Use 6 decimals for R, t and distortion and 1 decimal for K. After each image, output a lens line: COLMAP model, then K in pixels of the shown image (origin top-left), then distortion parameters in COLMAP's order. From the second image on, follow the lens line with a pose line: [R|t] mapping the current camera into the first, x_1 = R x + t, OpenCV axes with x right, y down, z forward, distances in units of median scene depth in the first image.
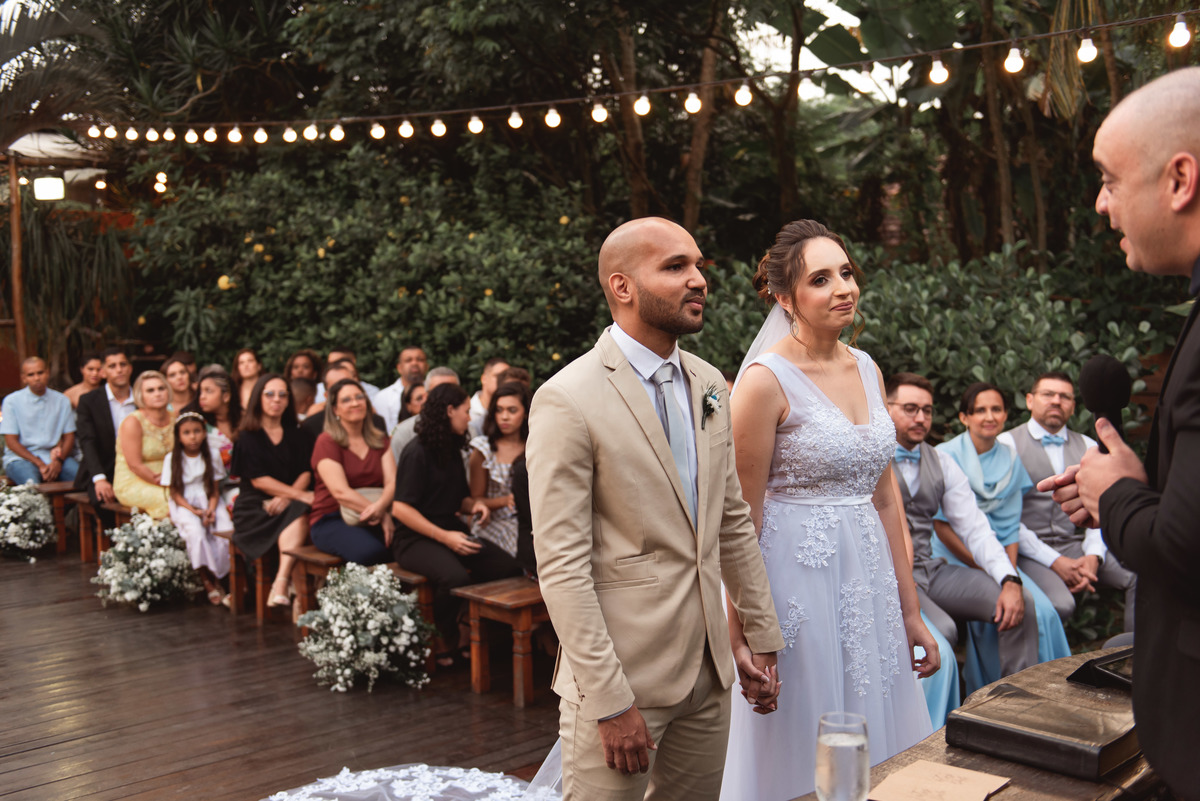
lens RADIAL K [[1312.2, 0, 600.0], [0, 1312.2, 400.5], [0, 0, 1]] dist [0.009149, 0.025079]
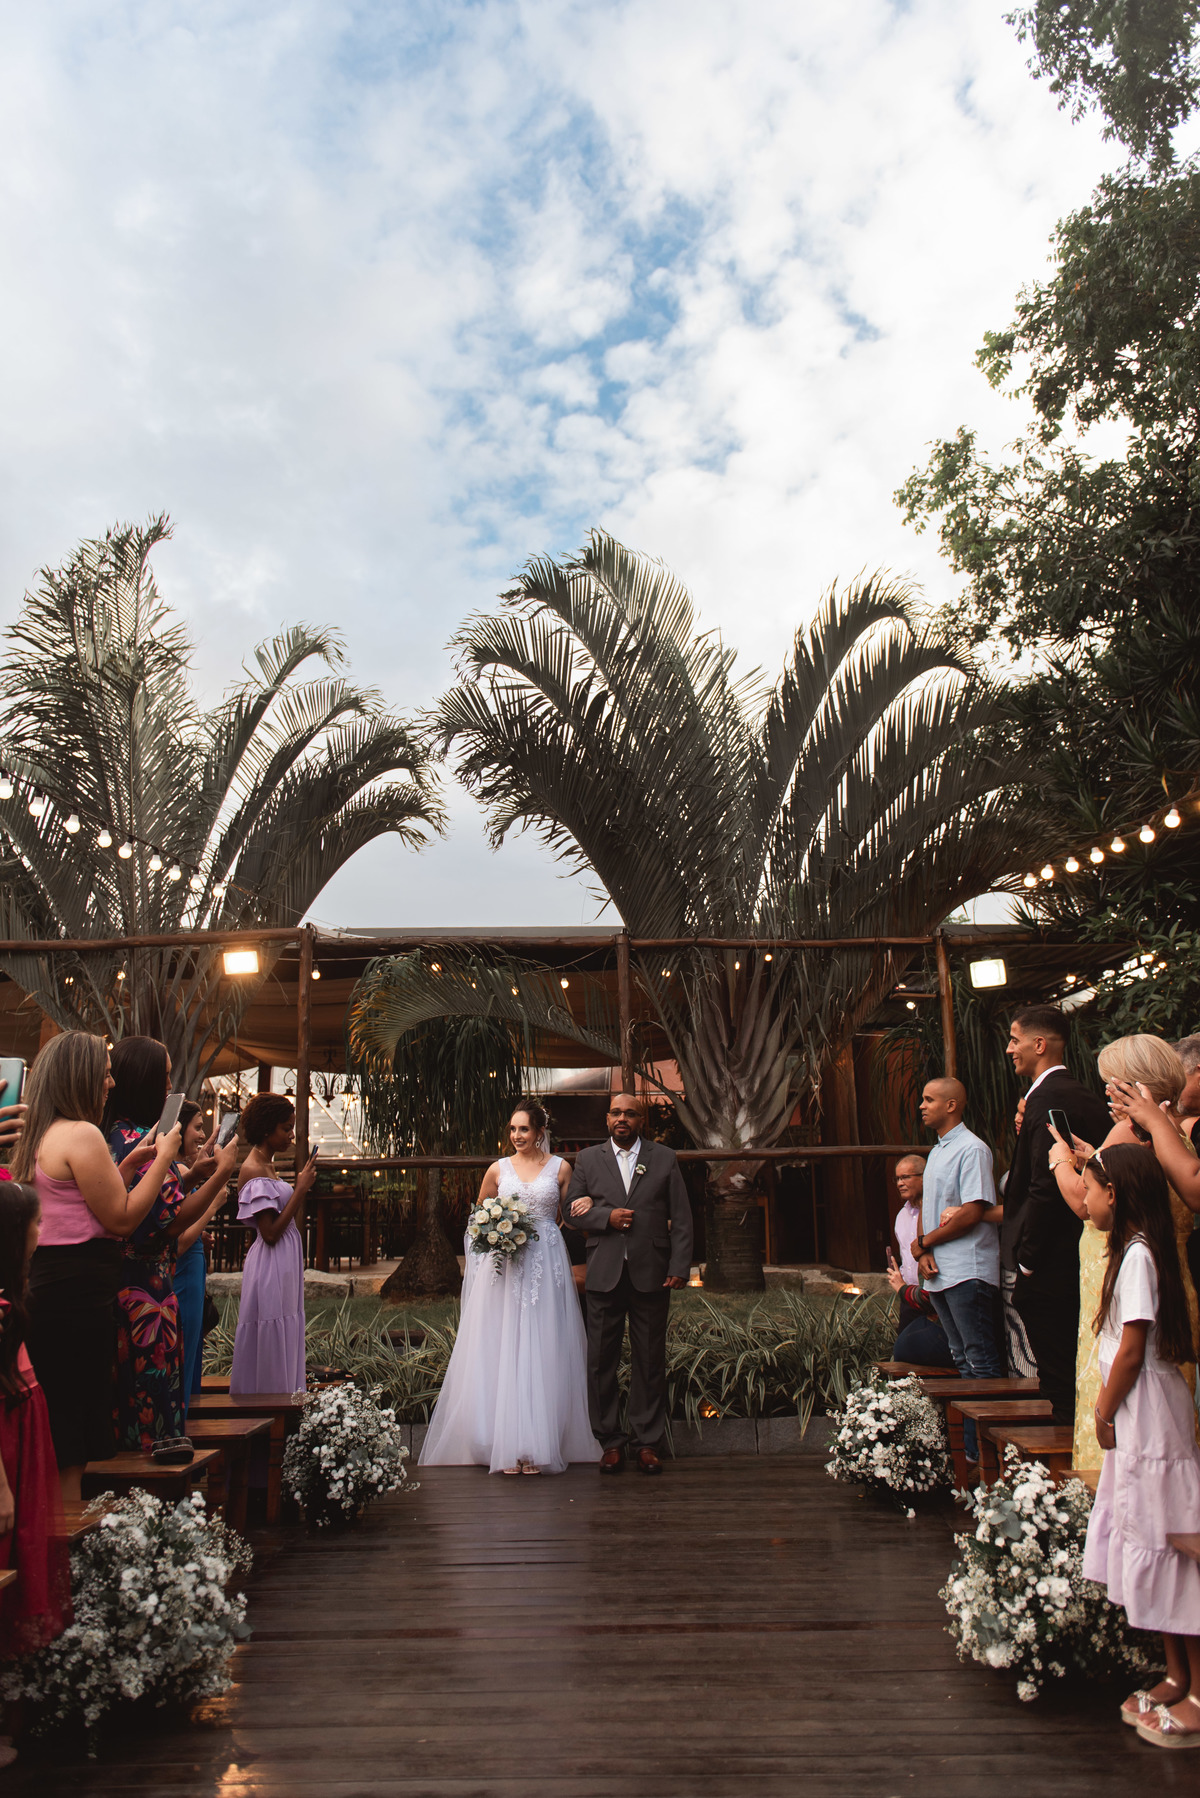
lens RADIAL K [[1251.9, 0, 600.0], [0, 1251.9, 899.0], [0, 0, 1]] dist [-0.000341, -0.002083]
pose [[0.707142, -0.176097, -0.684792, -0.083365], [-0.038169, 0.957571, -0.285658, 0.019641], [0.706041, 0.228138, 0.670417, 0.413492]]
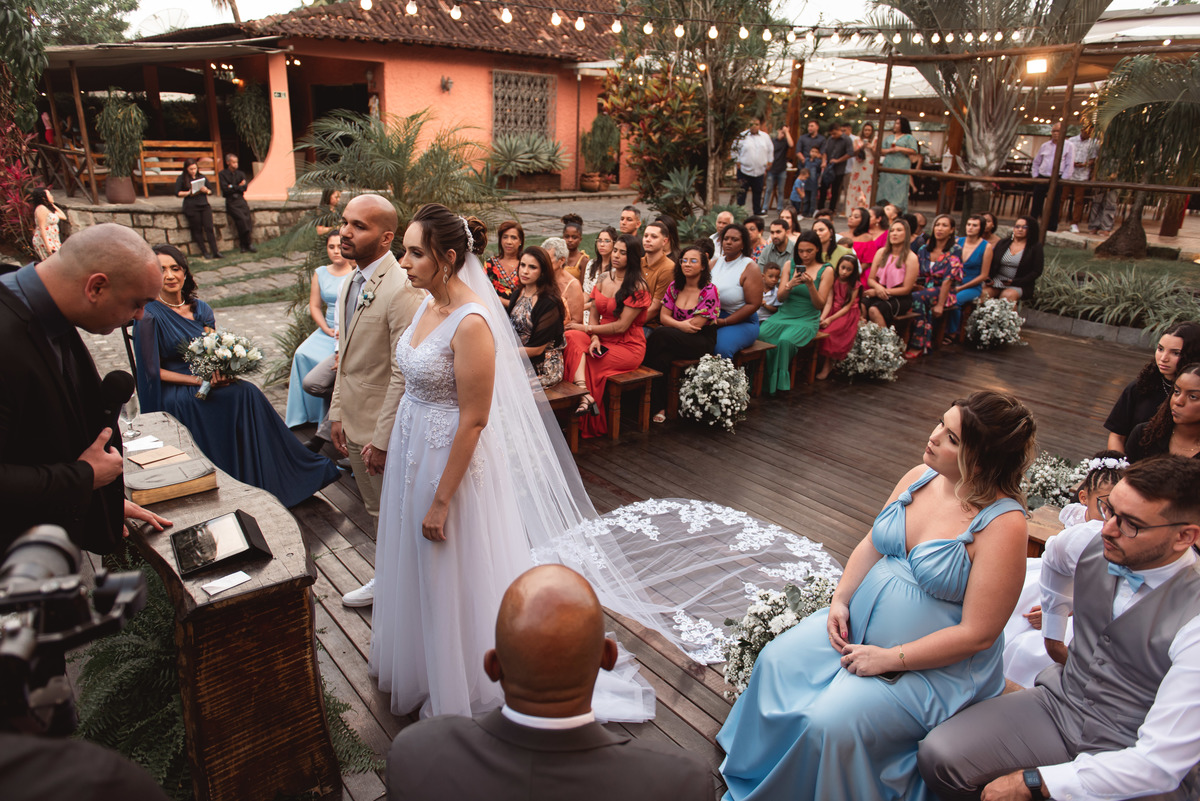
lens RADIAL K [[835.6, 0, 600.0], [0, 835.6, 400.5], [0, 0, 1]] dist [-0.000341, -0.002083]
pose [[-0.091534, 0.320926, -0.942671, 0.341222], [-0.095162, 0.939493, 0.329084, -0.080800], [0.991244, 0.119829, -0.055456, 0.391622]]
